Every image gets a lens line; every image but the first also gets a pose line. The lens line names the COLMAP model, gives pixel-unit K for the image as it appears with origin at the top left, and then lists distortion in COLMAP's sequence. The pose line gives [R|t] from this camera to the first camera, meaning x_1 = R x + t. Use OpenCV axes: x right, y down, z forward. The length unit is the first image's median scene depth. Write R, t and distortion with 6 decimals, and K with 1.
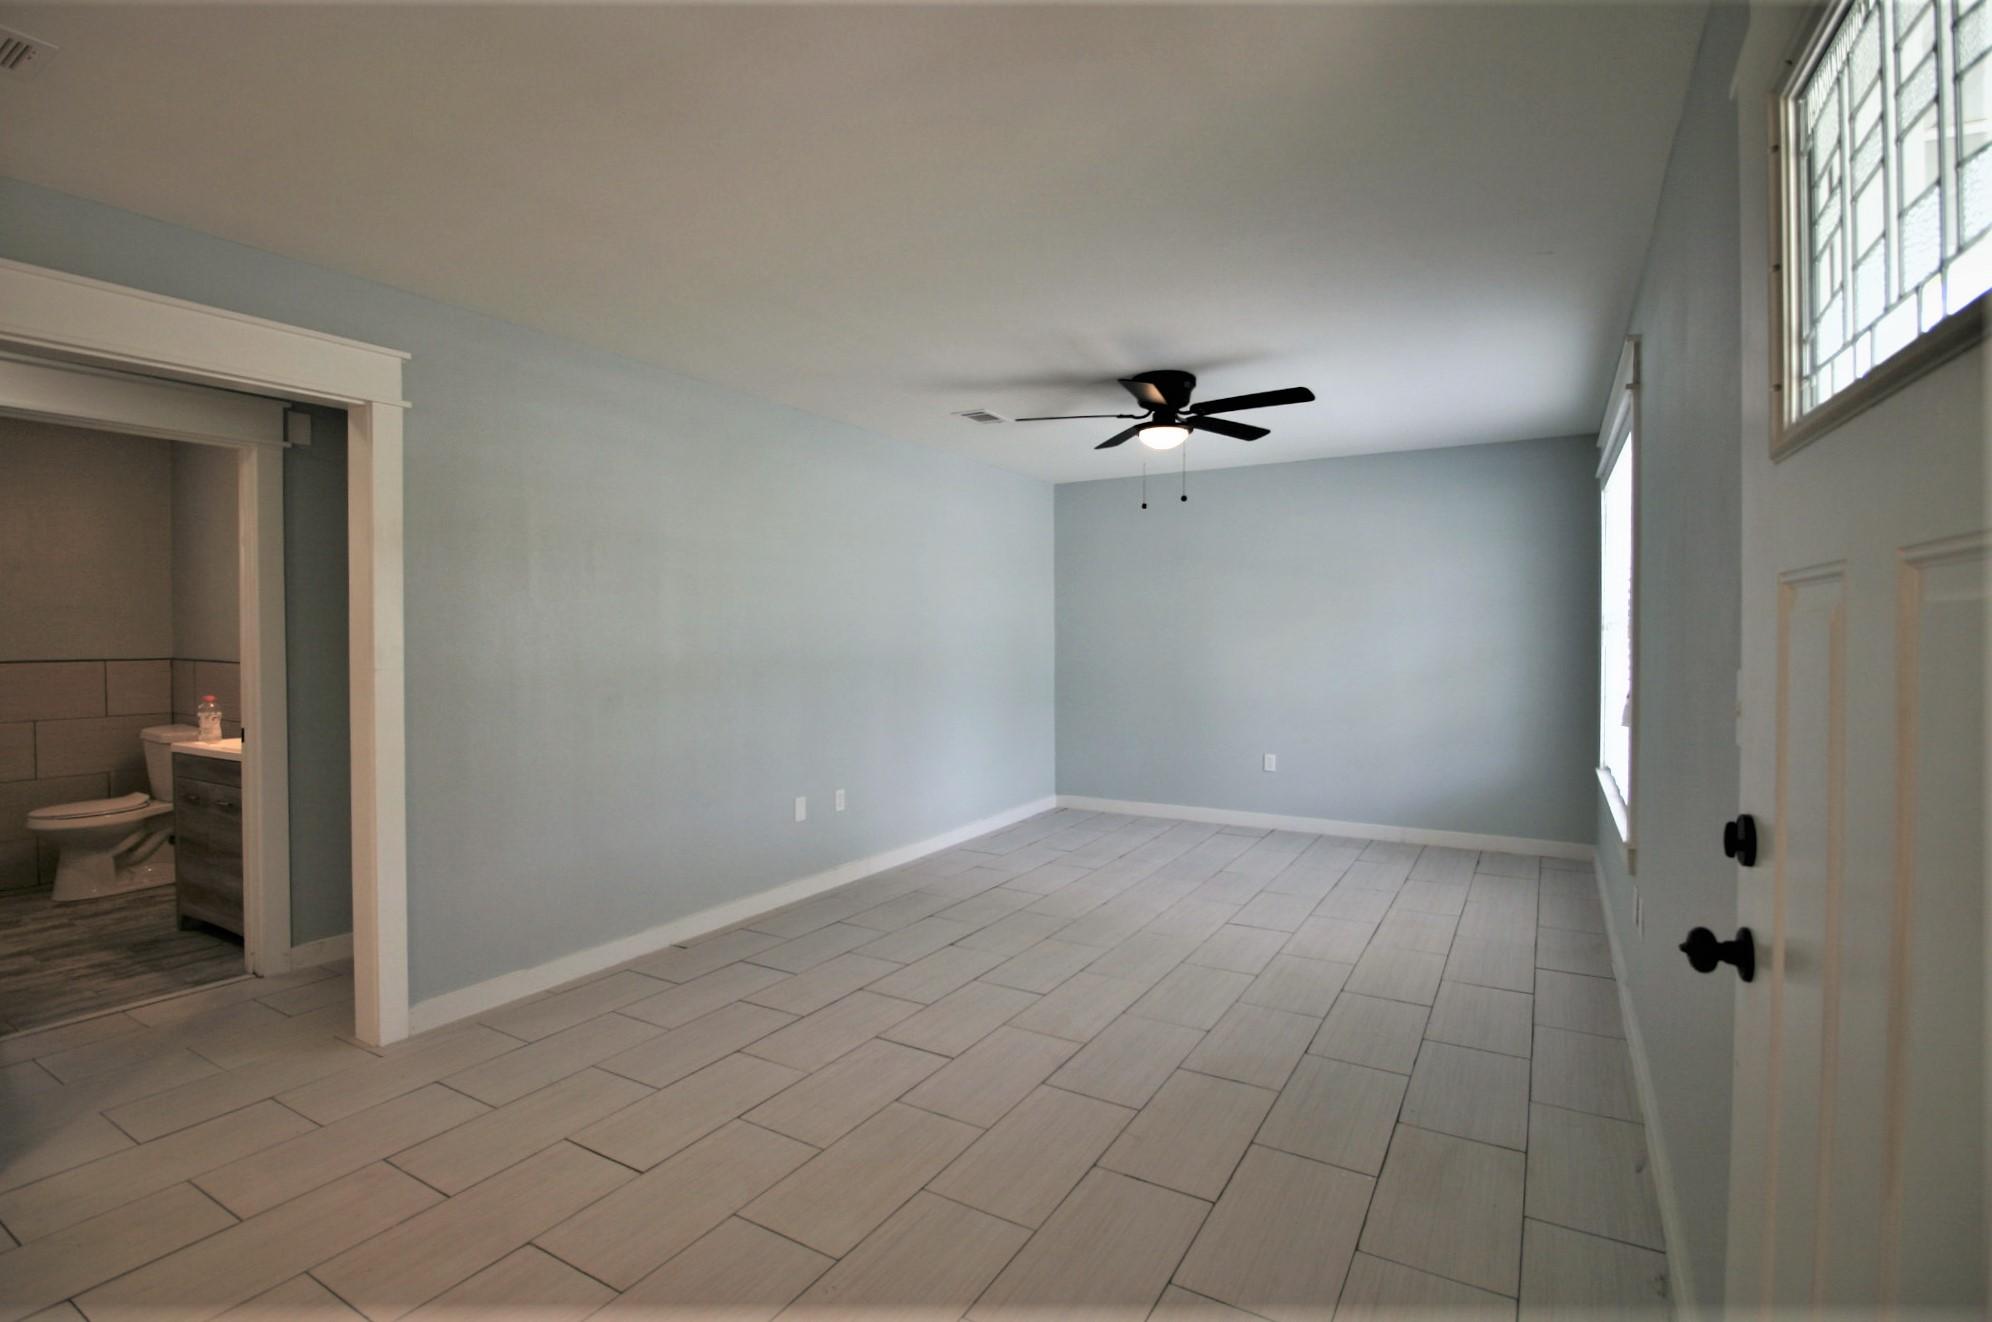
lens RADIAL K [[1007.9, 0, 995.9], [0, 1007.9, 631.6], [0, 0, 1]] dist [-0.012960, -0.000099]
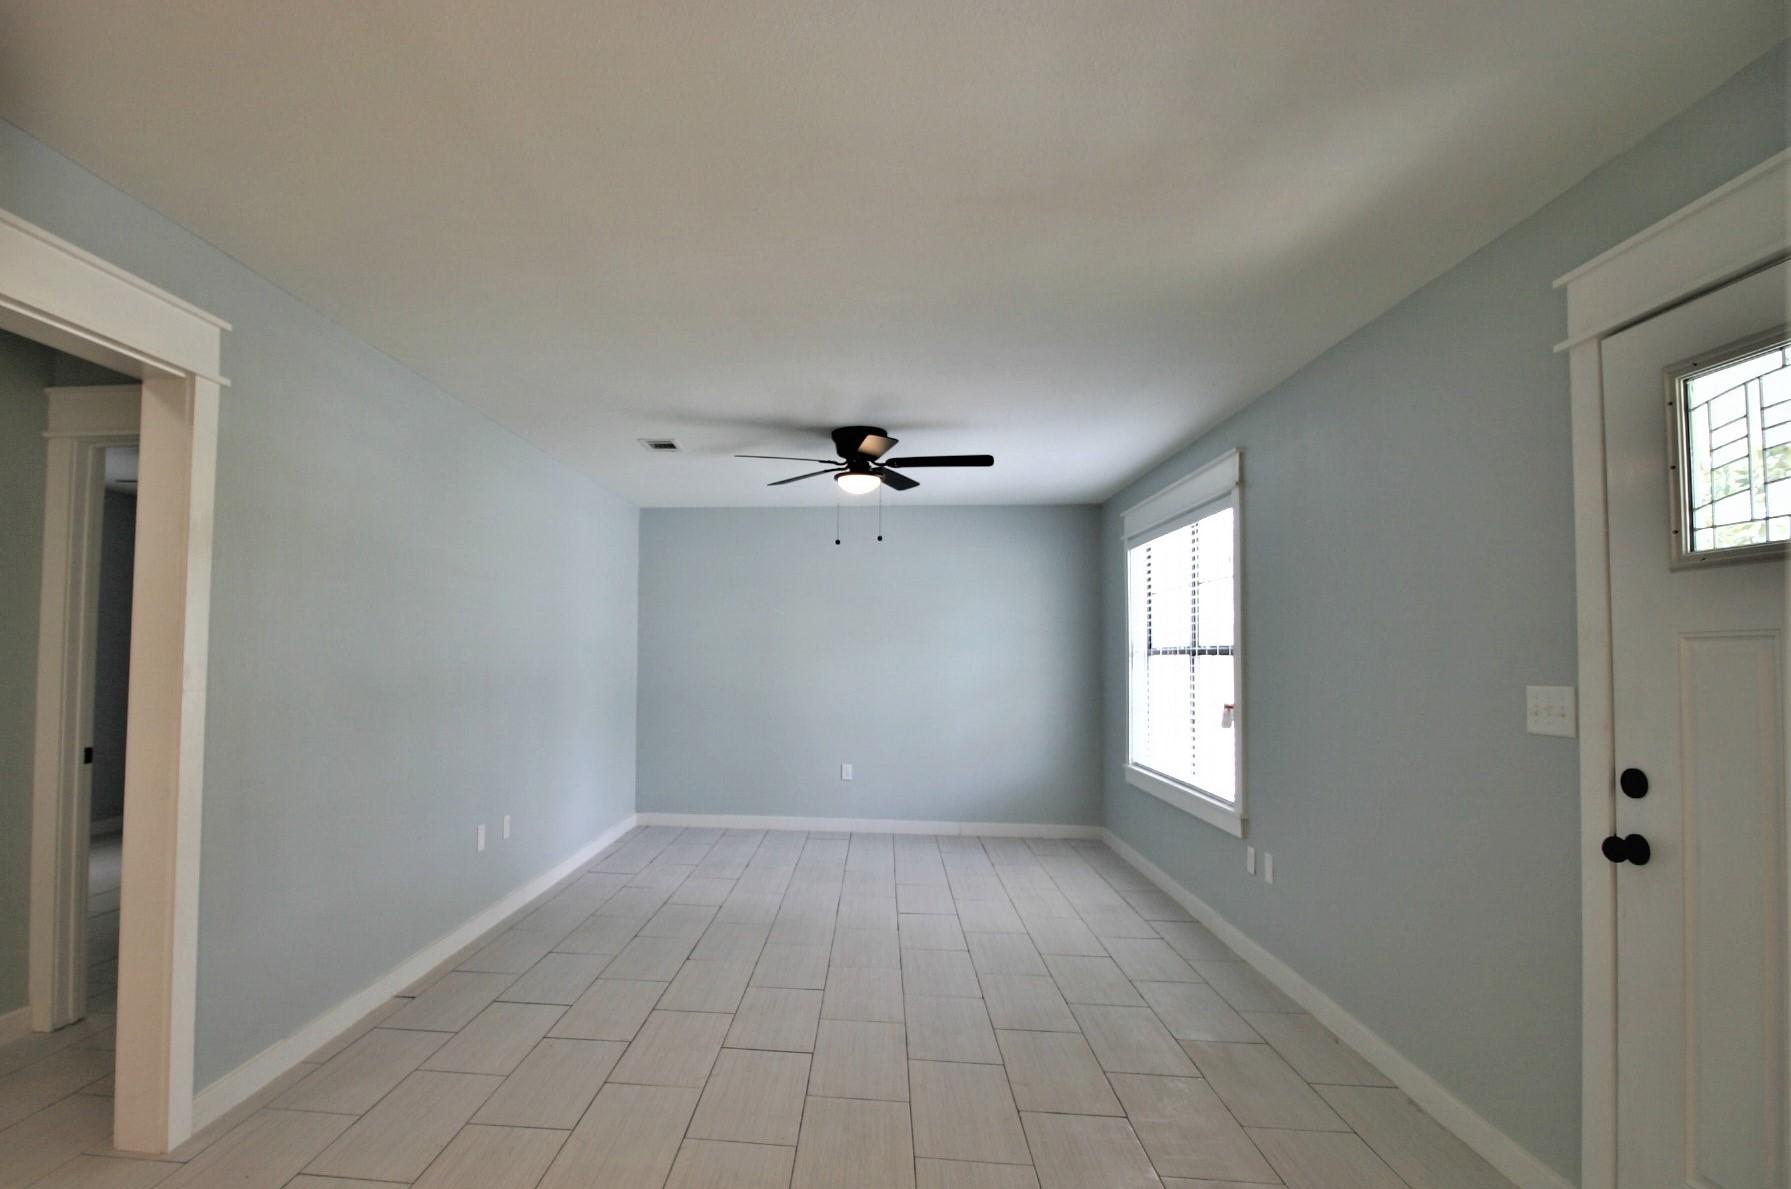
lens RADIAL K [[964.2, 0, 895.5], [0, 964.2, 594.5], [0, 0, 1]] dist [-0.018131, -0.001725]
pose [[0.898840, 0.039341, 0.436509, -0.265673], [-0.013103, 0.997930, -0.062960, 0.000377], [-0.438082, 0.050871, 0.897494, 0.012261]]
